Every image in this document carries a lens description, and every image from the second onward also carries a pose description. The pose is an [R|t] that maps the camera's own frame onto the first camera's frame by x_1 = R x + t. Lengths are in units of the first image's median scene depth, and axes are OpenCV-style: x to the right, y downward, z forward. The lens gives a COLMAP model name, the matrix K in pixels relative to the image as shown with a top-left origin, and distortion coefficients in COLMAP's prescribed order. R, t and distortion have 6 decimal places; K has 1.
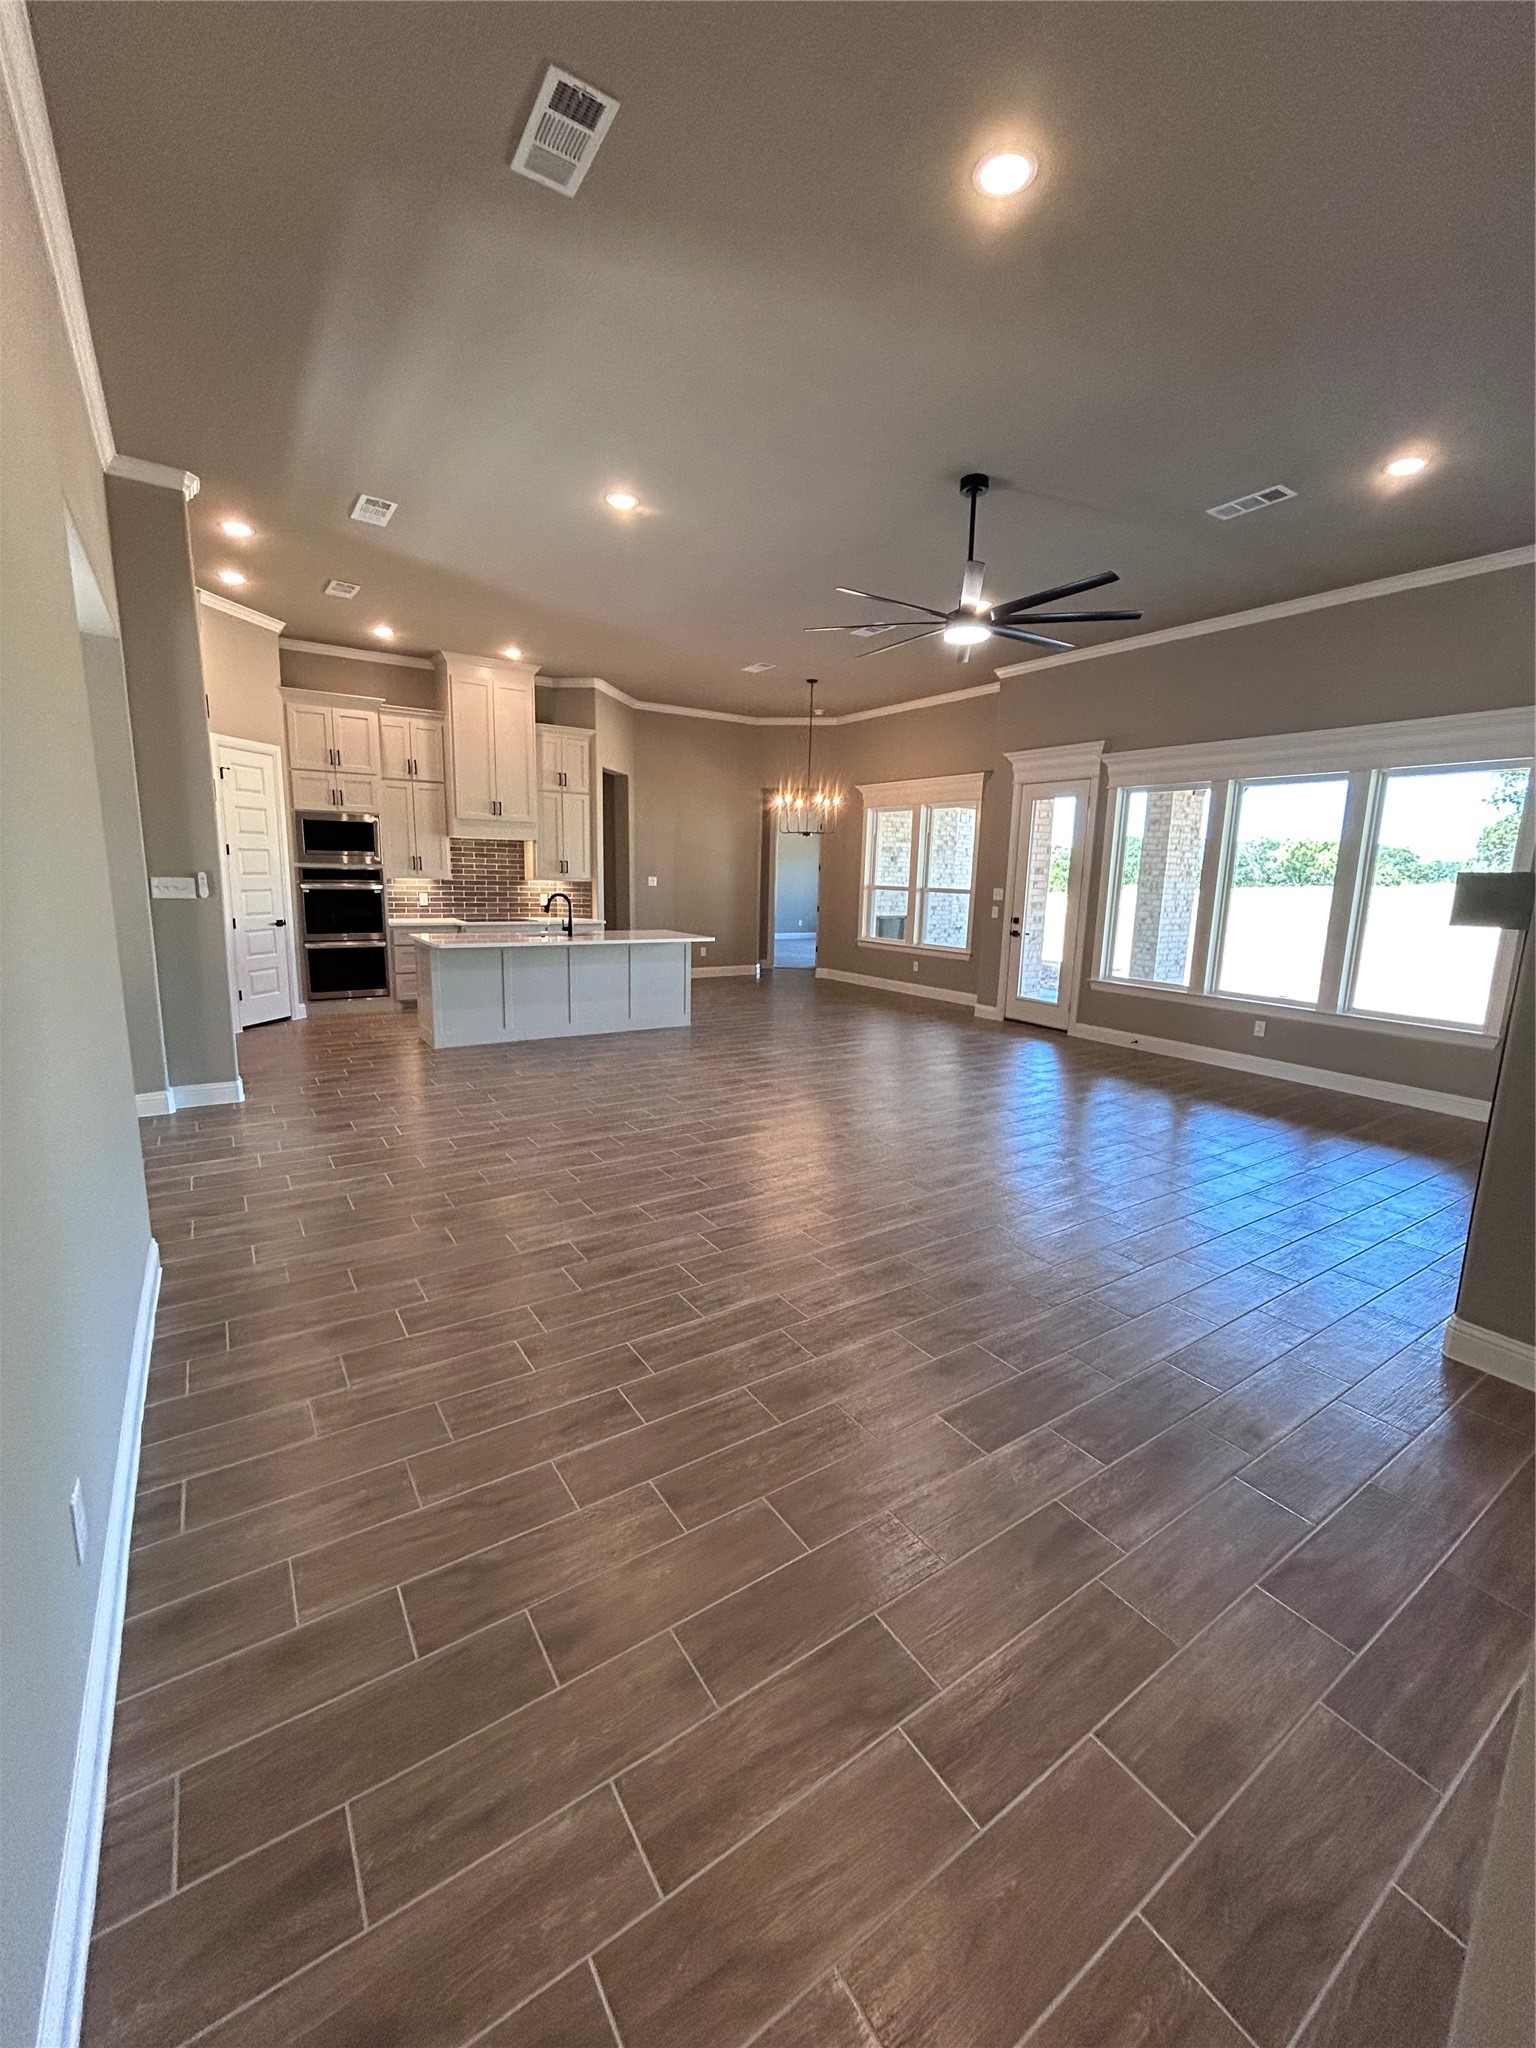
lens RADIAL K [[826.6, 0, 768.0], [0, 826.6, 1024.0], [0, 0, 1]] dist [-0.001006, 0.000060]
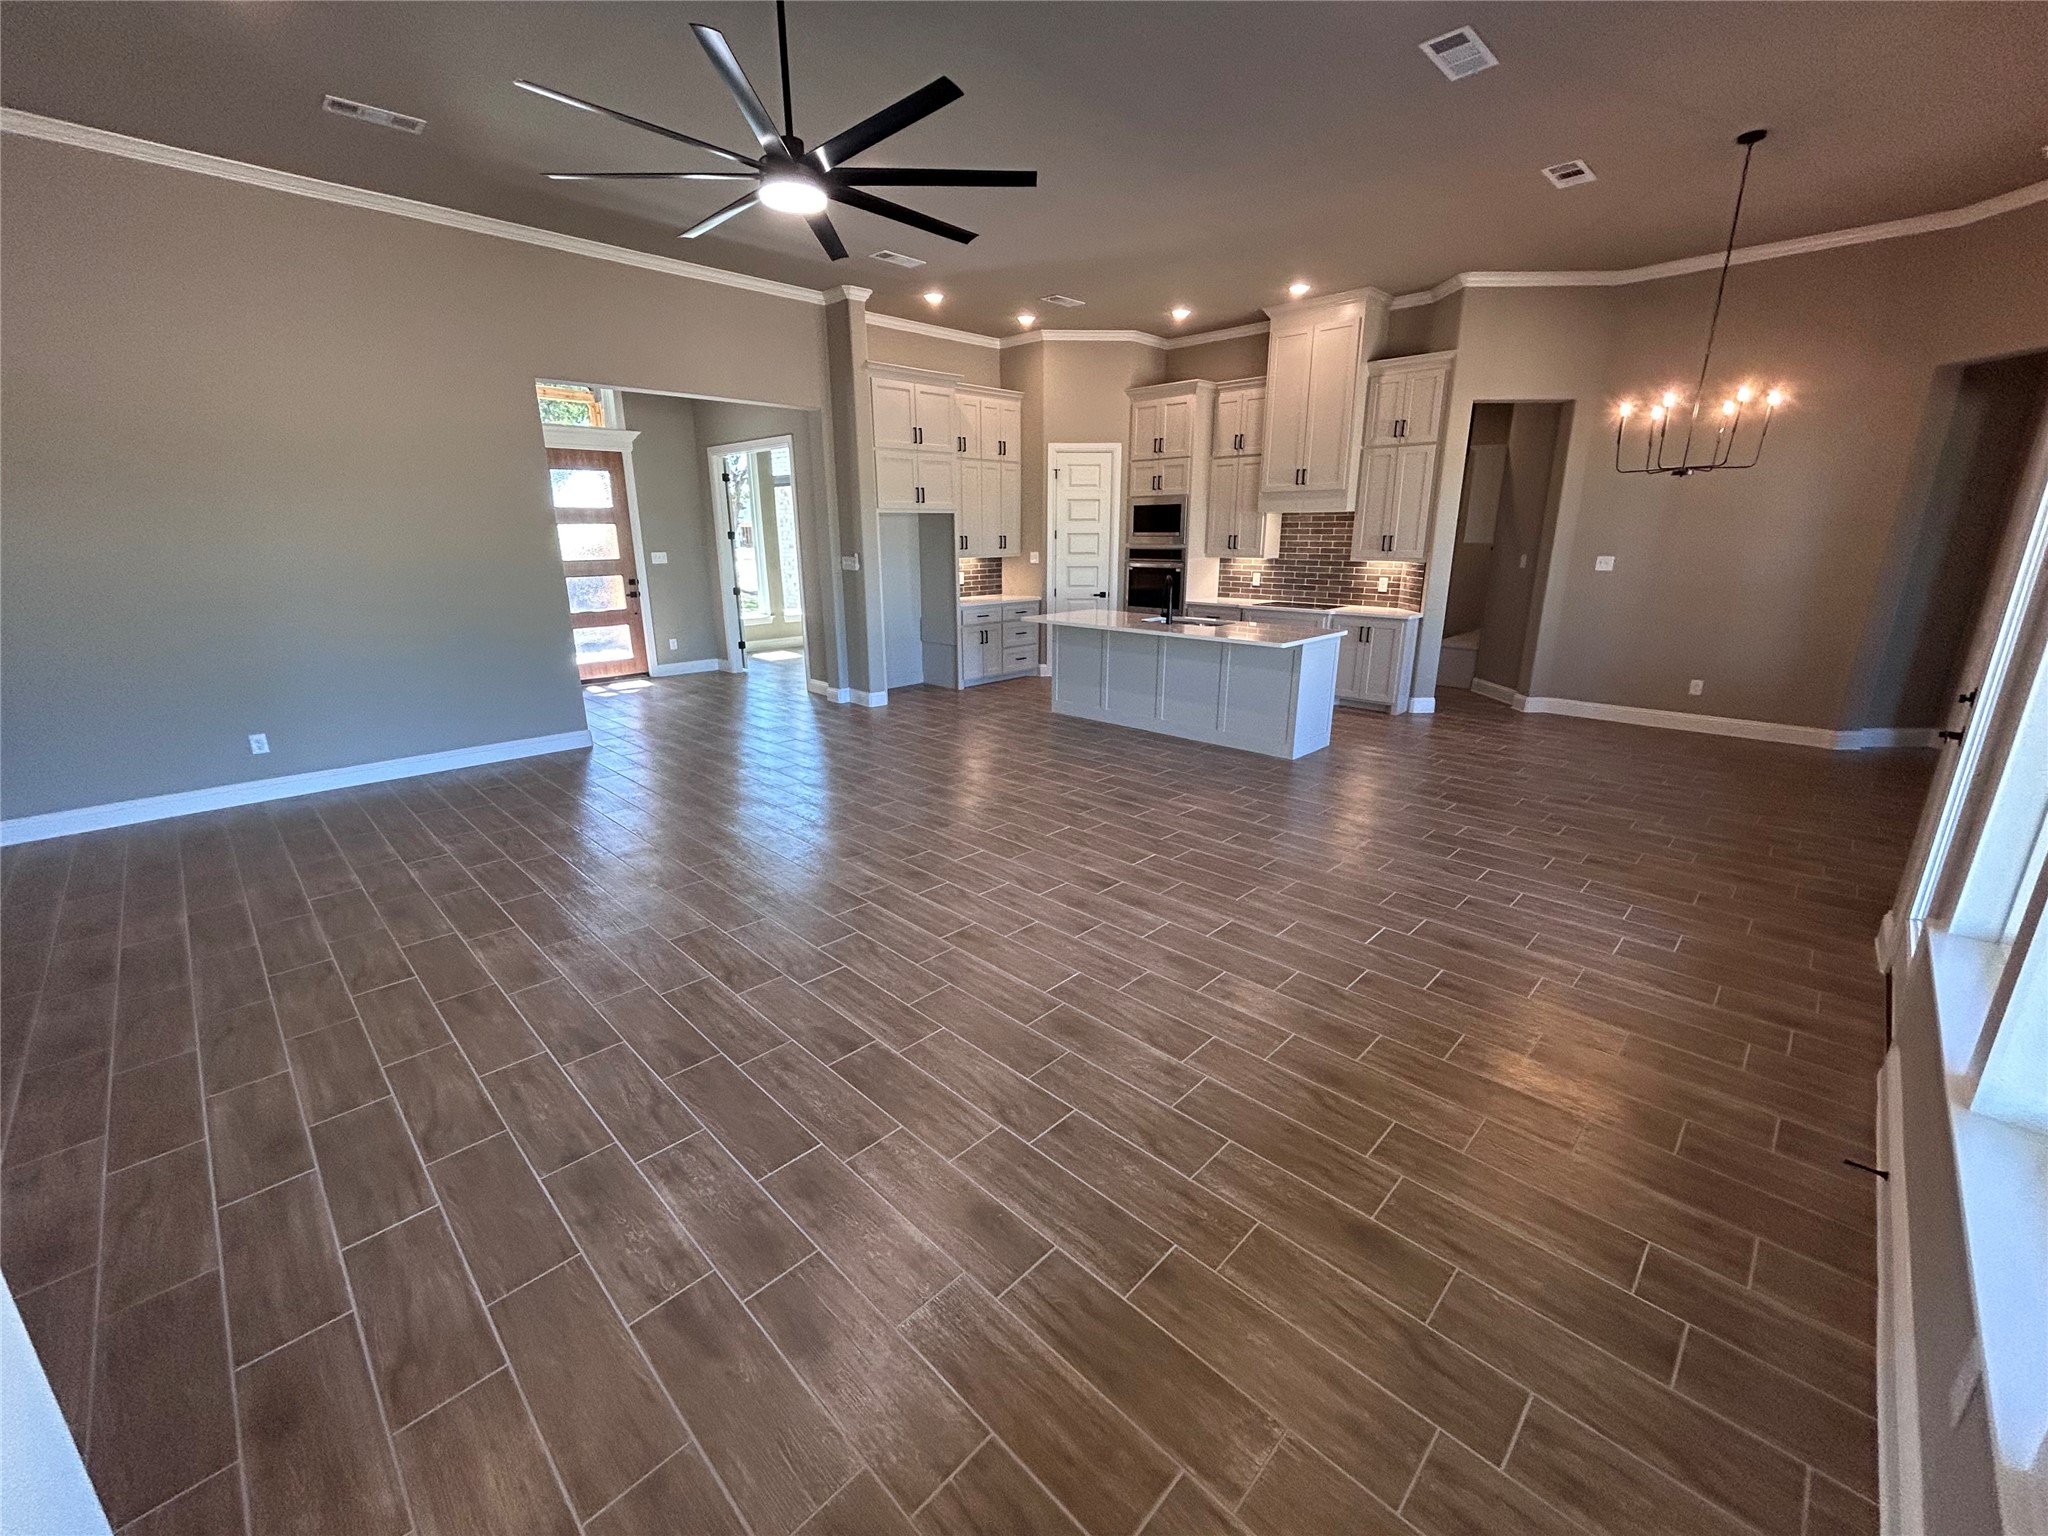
lens RADIAL K [[826.6, 0, 1024.0], [0, 826.6, 768.0], [0, 0, 1]] dist [-0.001006, 0.000060]
pose [[0.199485, 0.246429, -0.948408, 0.545711], [-0.172164, 0.961620, 0.213650, -0.104778], [0.964658, 0.120662, 0.234255, 0.571789]]
